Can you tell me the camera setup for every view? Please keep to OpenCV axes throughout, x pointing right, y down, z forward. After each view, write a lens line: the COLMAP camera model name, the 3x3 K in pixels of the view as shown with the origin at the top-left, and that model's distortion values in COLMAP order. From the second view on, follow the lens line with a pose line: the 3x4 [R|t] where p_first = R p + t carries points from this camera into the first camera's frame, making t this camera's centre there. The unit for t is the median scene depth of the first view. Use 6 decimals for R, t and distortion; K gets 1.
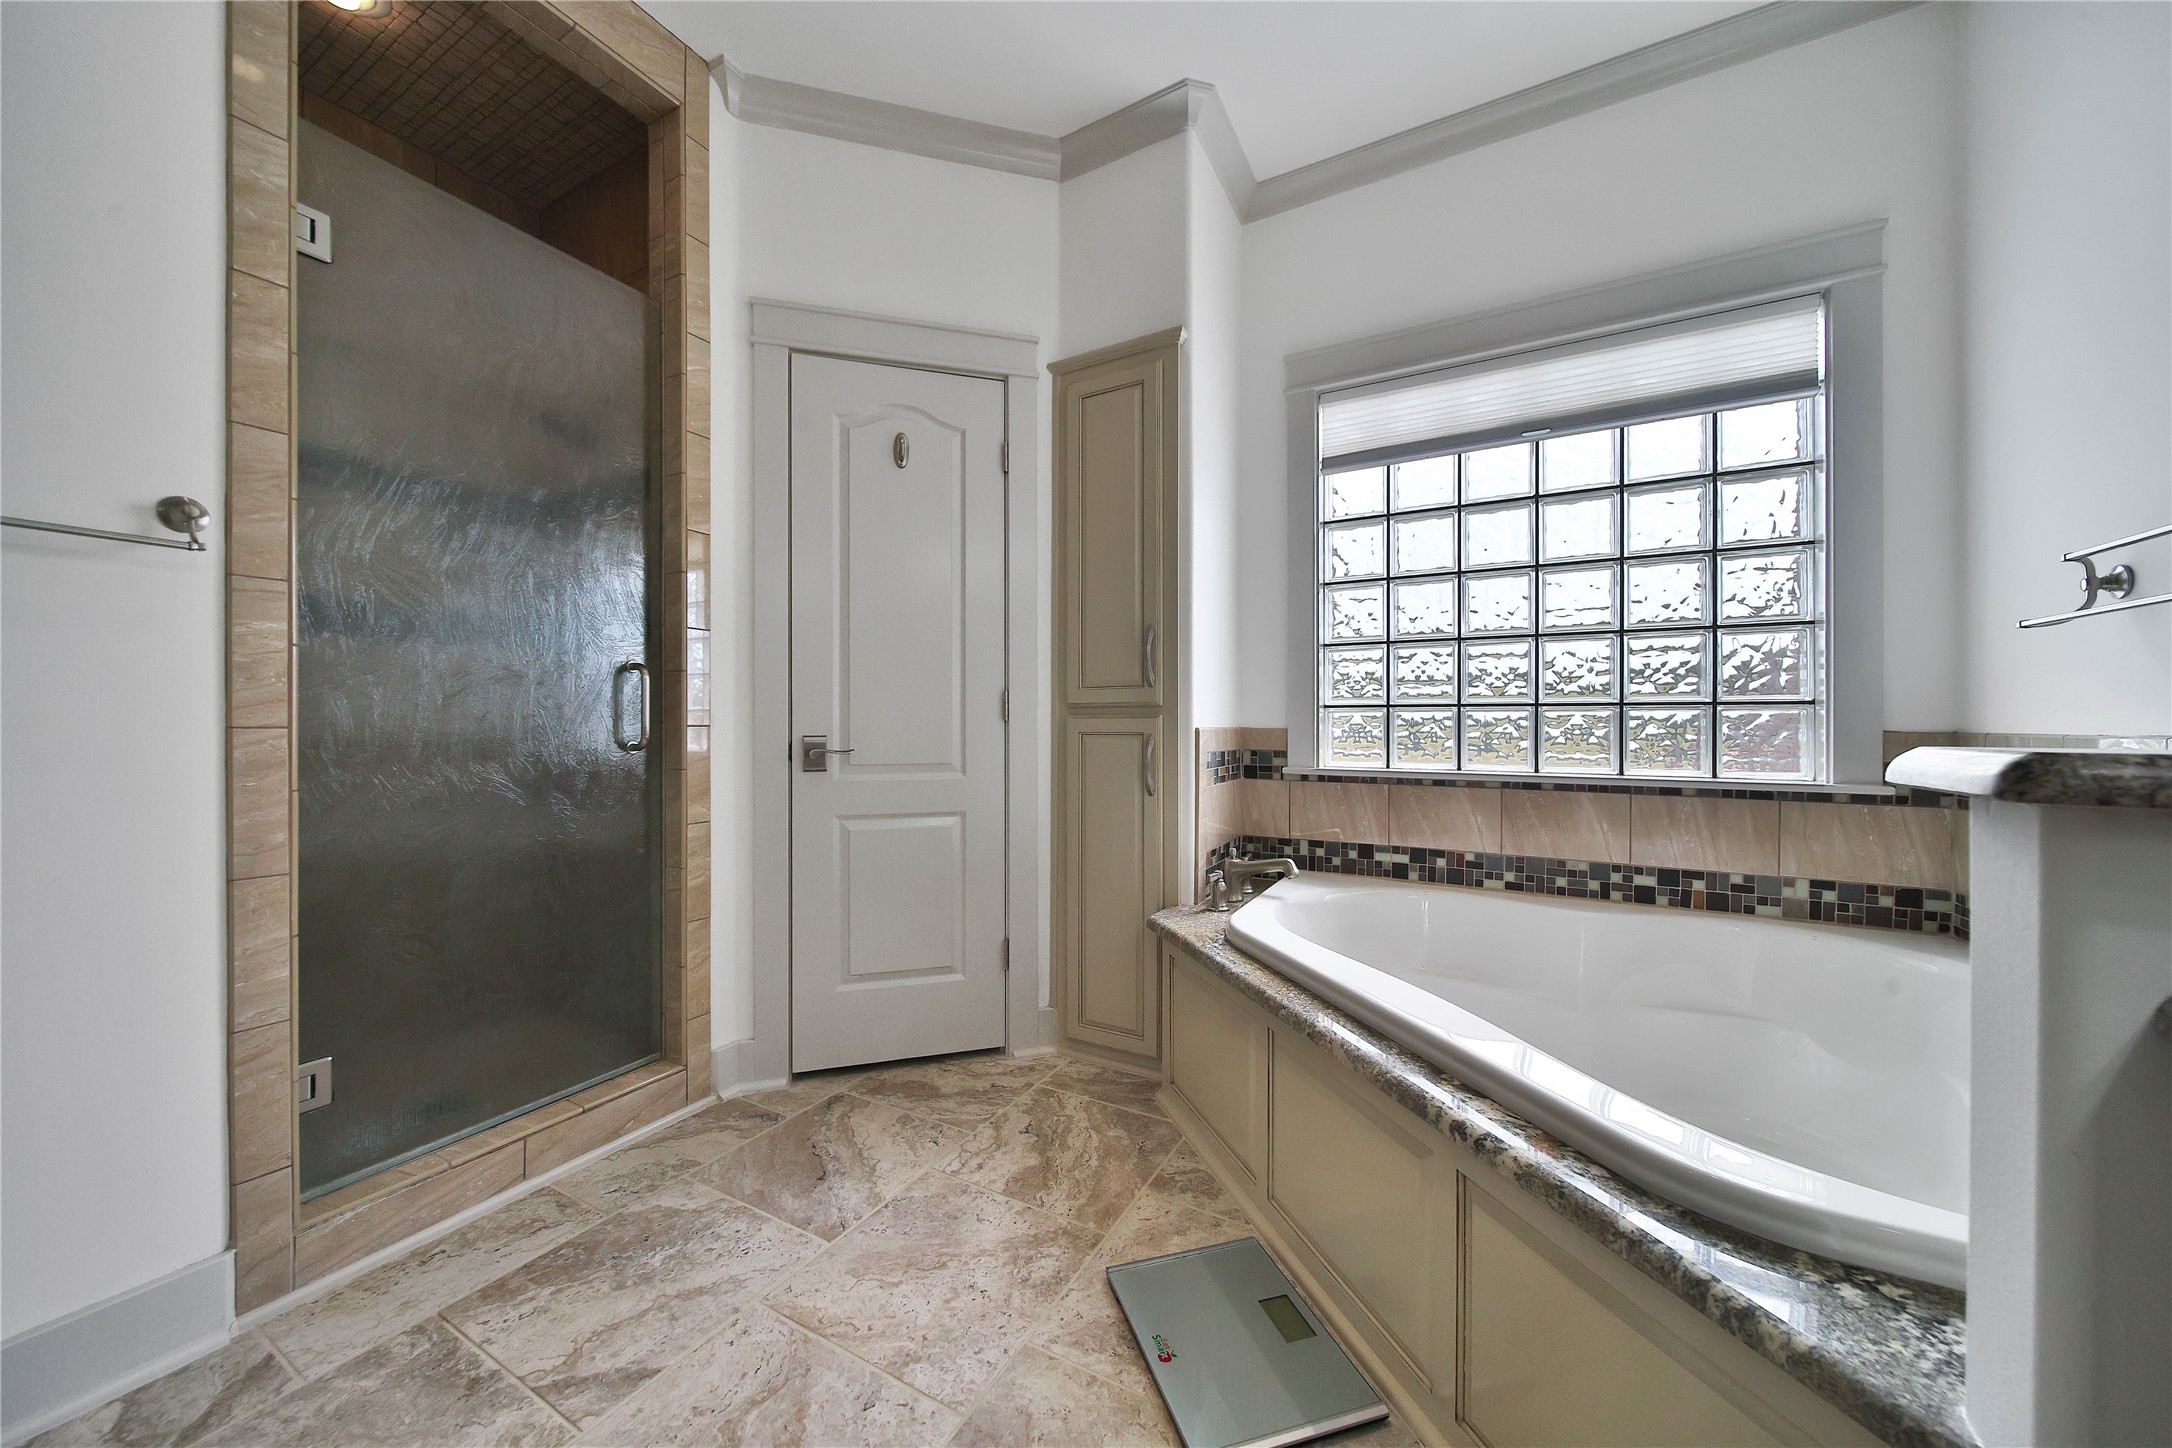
lens RADIAL K [[769.0, 0, 1068.1], [0, 769.0, 725.4], [0, 0, 1]] dist [0.000328, -0.001132]
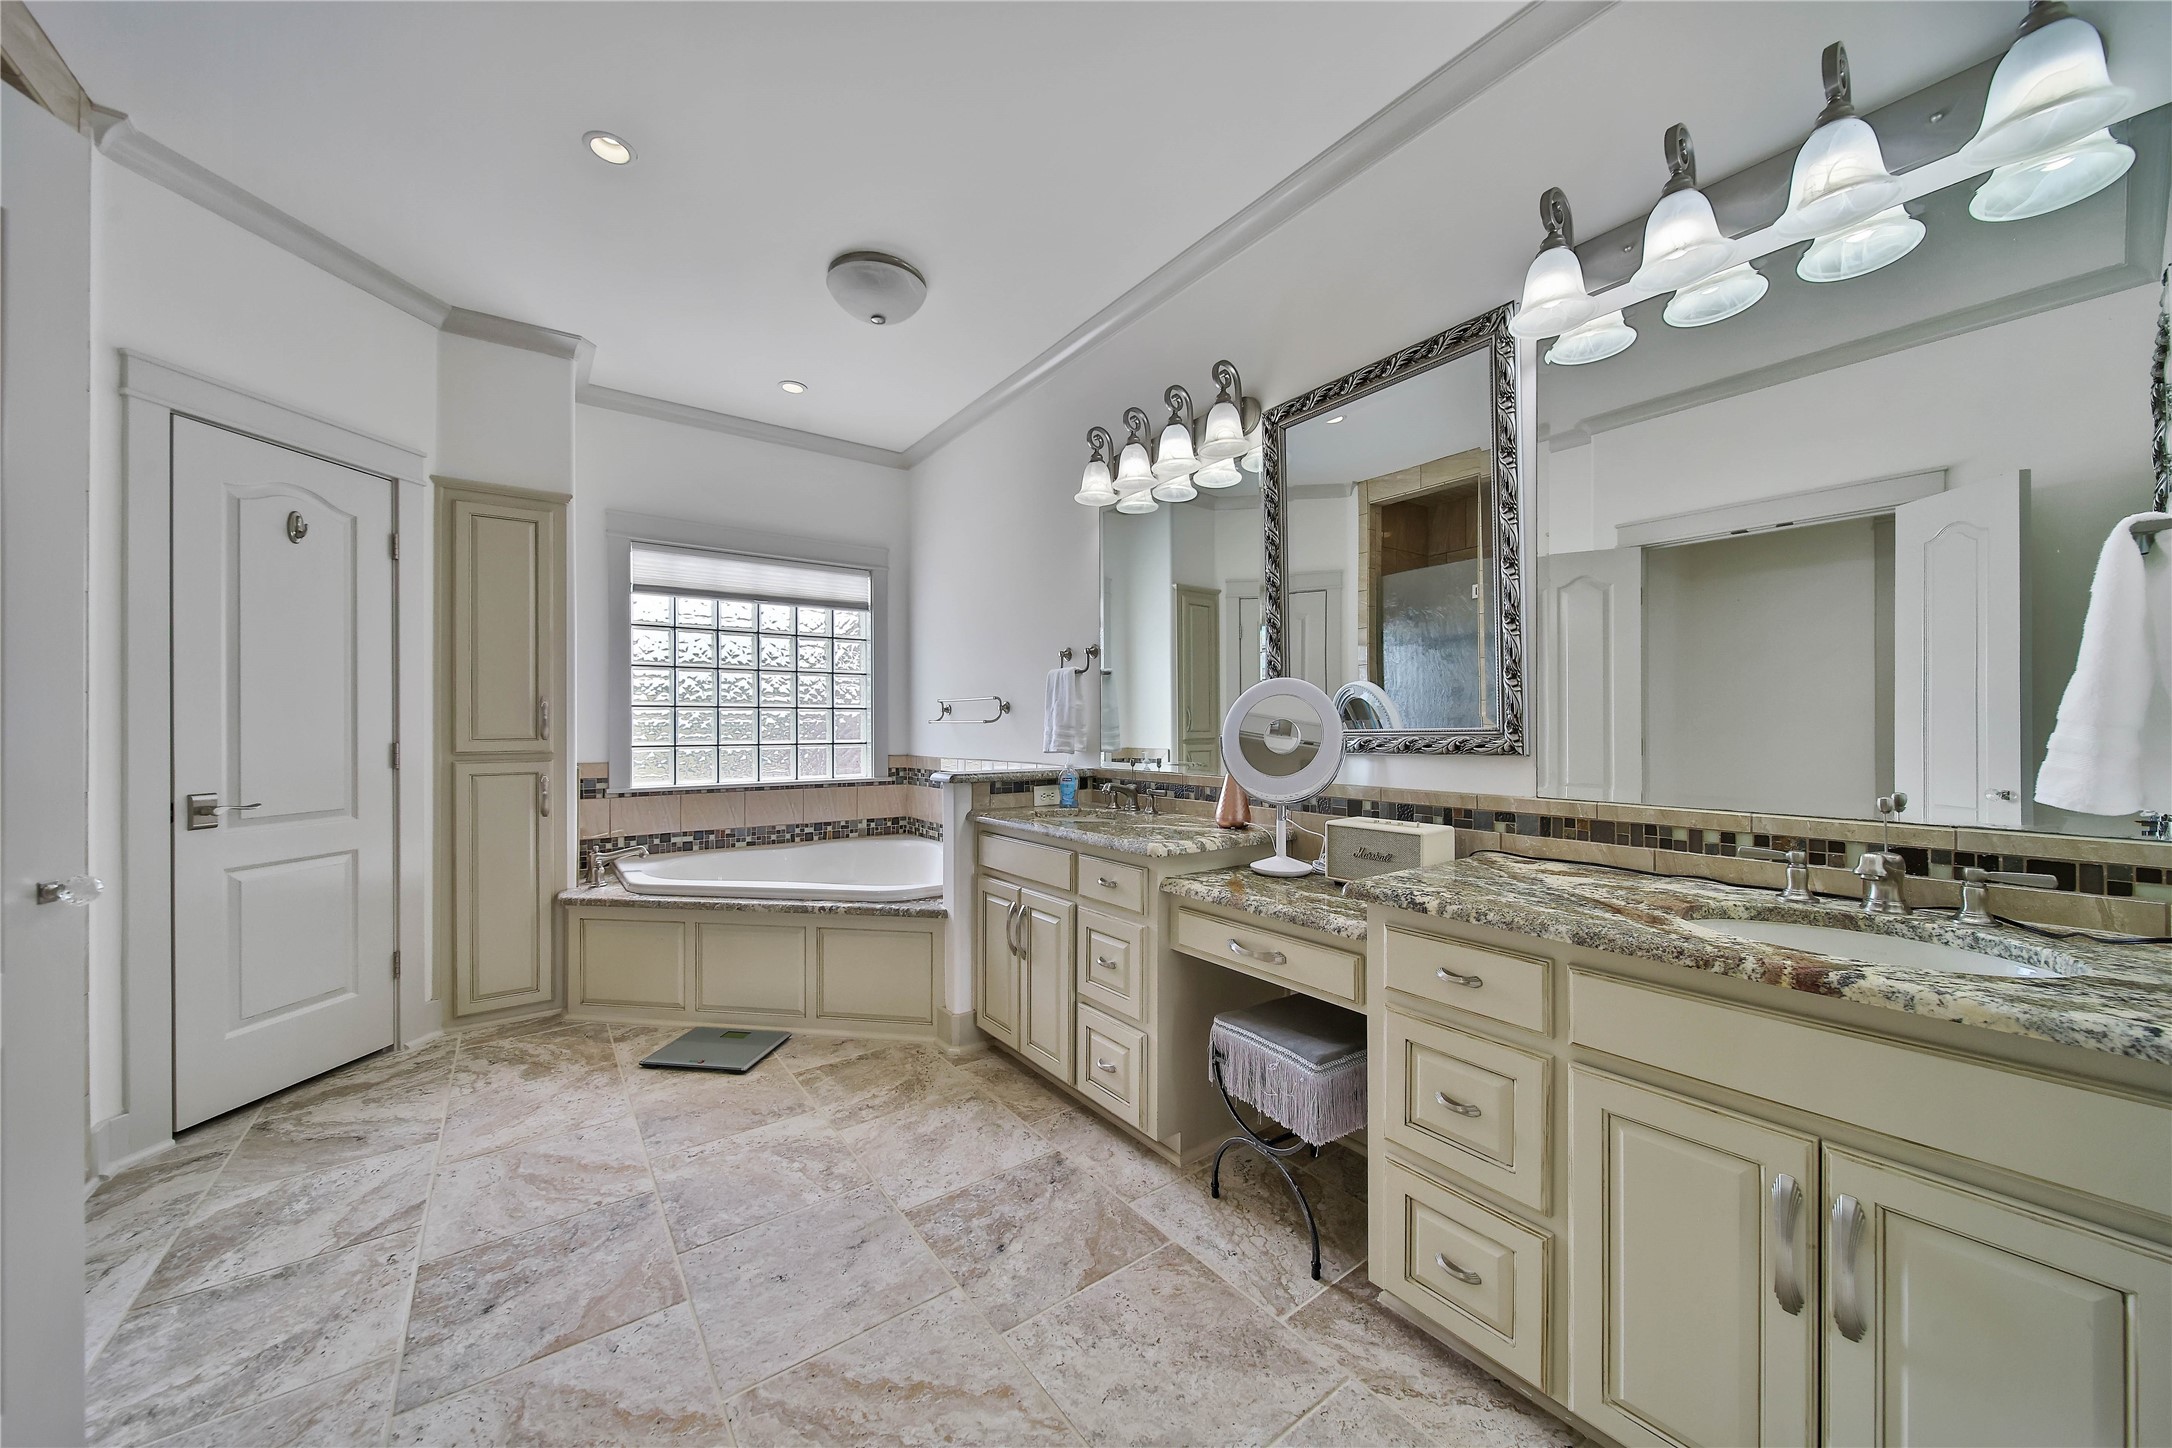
lens RADIAL K [[769.0, 0, 1081.5], [0, 769.0, 725.7], [0, 0, 1]] dist [0.000328, -0.001132]
pose [[0.410427, -0.002505, 0.911890, -0.794271], [0.007897, 0.999968, -0.000808, -0.067833], [-0.911859, 0.007533, 0.410434, -0.495118]]
